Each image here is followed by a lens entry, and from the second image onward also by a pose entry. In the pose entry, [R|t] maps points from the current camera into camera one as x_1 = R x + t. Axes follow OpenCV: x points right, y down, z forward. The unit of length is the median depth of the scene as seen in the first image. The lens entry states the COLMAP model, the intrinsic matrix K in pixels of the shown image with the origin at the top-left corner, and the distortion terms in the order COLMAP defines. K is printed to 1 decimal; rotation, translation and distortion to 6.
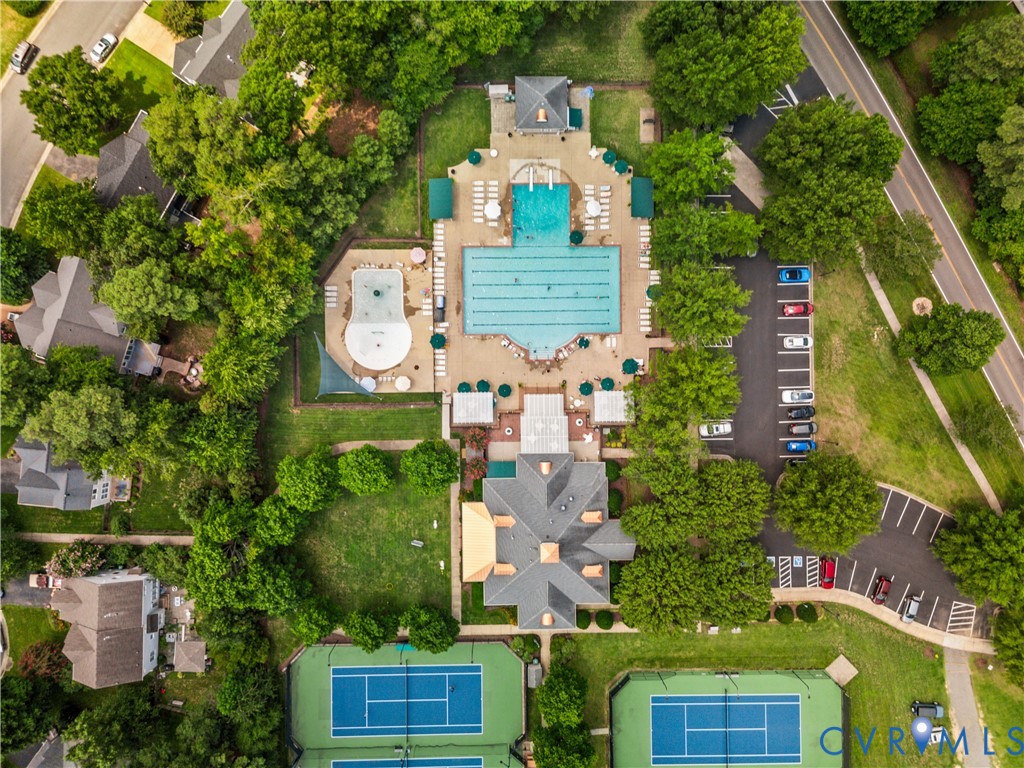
lens RADIAL K [[723.2, 0, 512.0], [0, 723.2, 384.0], [0, 0, 1]] dist [0.115081, -0.103657]
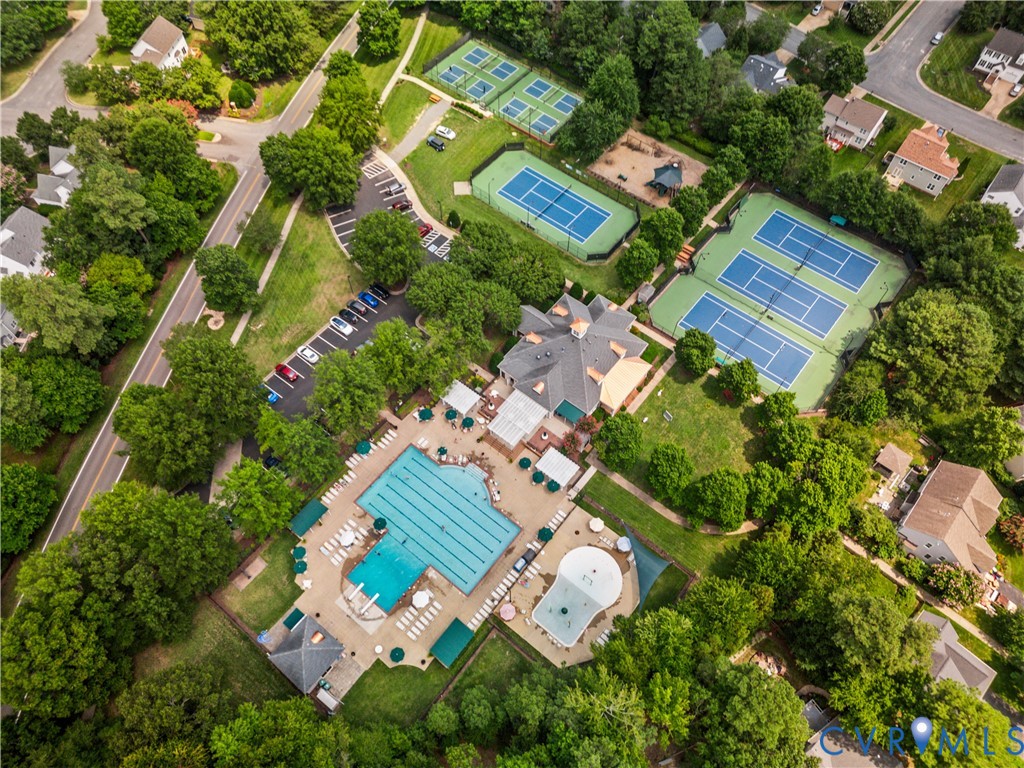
lens RADIAL K [[723.2, 0, 512.0], [0, 723.2, 384.0], [0, 0, 1]] dist [0.115081, -0.103657]
pose [[-0.774225, -0.555429, 0.303439, -0.258071], [0.632681, -0.666272, 0.394711, -0.352405], [-0.017061, 0.497575, 0.867253, -0.011317]]
